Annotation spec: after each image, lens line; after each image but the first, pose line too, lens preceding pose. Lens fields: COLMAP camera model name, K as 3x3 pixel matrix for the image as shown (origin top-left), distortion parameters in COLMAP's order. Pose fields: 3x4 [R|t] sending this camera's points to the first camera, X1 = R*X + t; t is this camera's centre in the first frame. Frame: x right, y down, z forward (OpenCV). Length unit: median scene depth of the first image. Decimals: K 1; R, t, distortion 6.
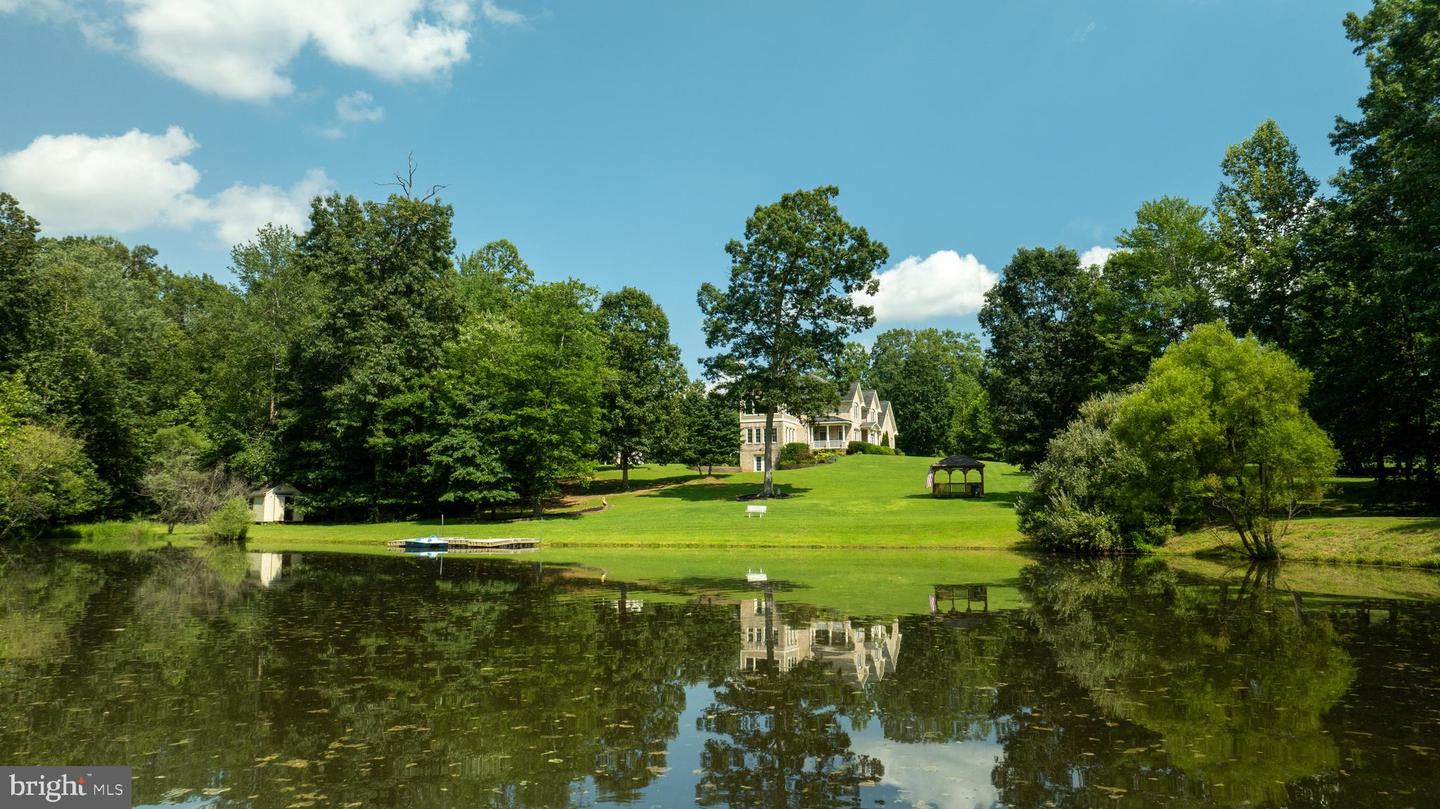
lens RADIAL K [[1009.9, 0, 717.6], [0, 1009.9, 407.5], [0, 0, 1]] dist [-0.023736, -0.001796]
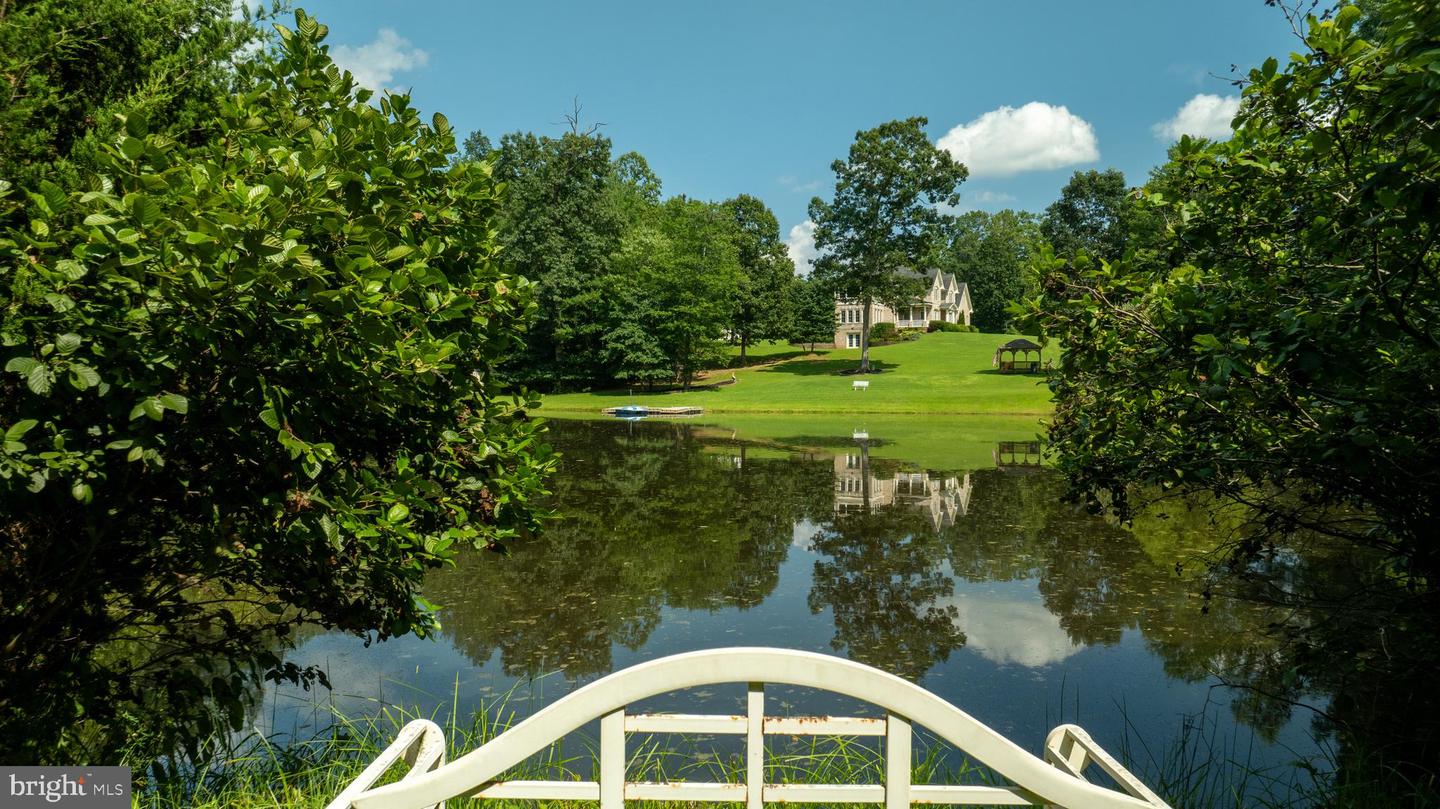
lens RADIAL K [[1009.9, 0, 717.6], [0, 1009.9, 407.5], [0, 0, 1]] dist [-0.023736, -0.001796]
pose [[0.997468, -0.000053, -0.071118, -0.041441], [0.009663, 0.990826, 0.134799, -0.036446], [0.070458, -0.135145, 0.988318, -0.238619]]
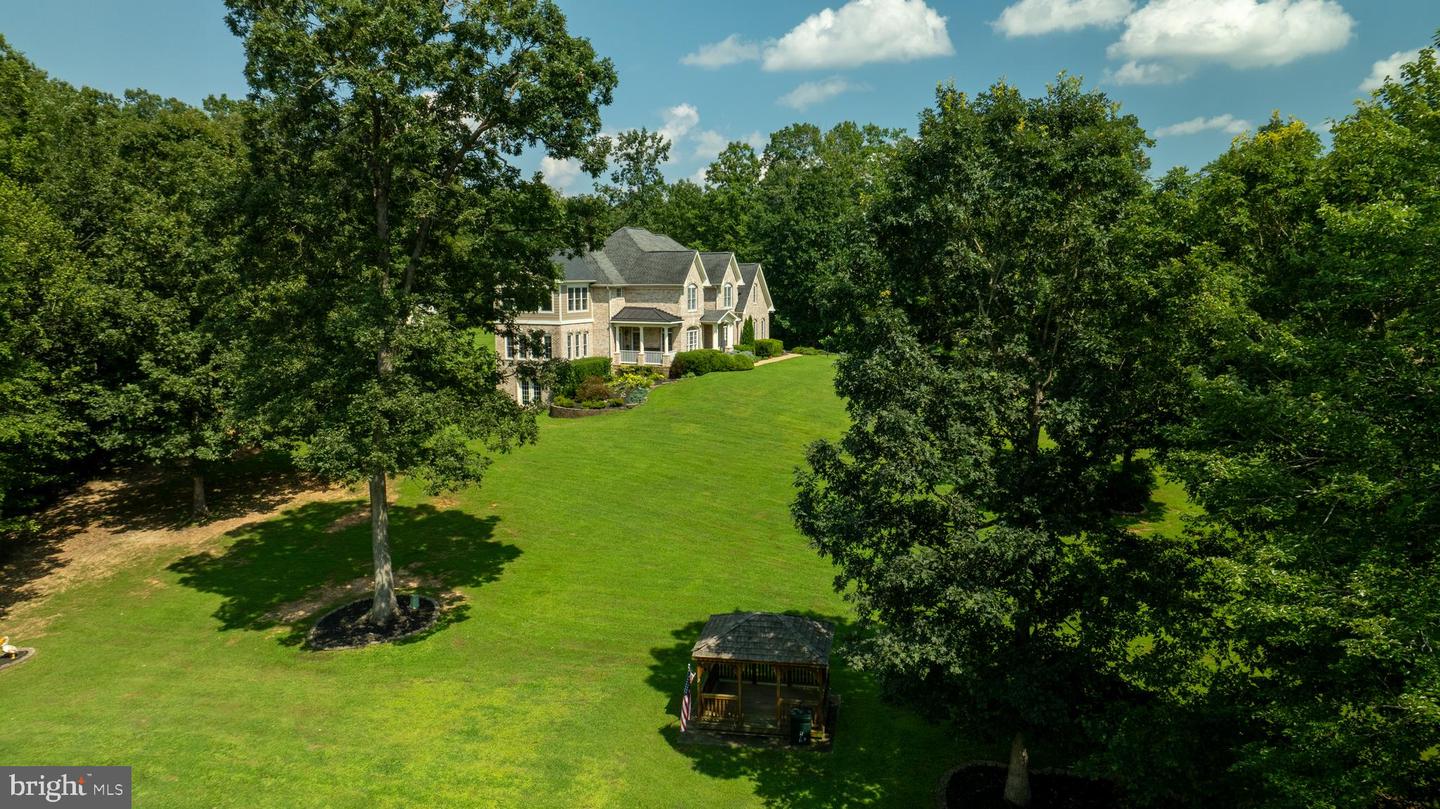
lens RADIAL K [[1009.9, 0, 717.6], [0, 1009.9, 407.5], [0, 0, 1]] dist [-0.023736, -0.001796]
pose [[0.998839, -0.012258, 0.046584, 0.177713], [0.000675, 0.970547, 0.240911, -0.114882], [-0.048165, -0.240600, 0.969429, 0.557931]]
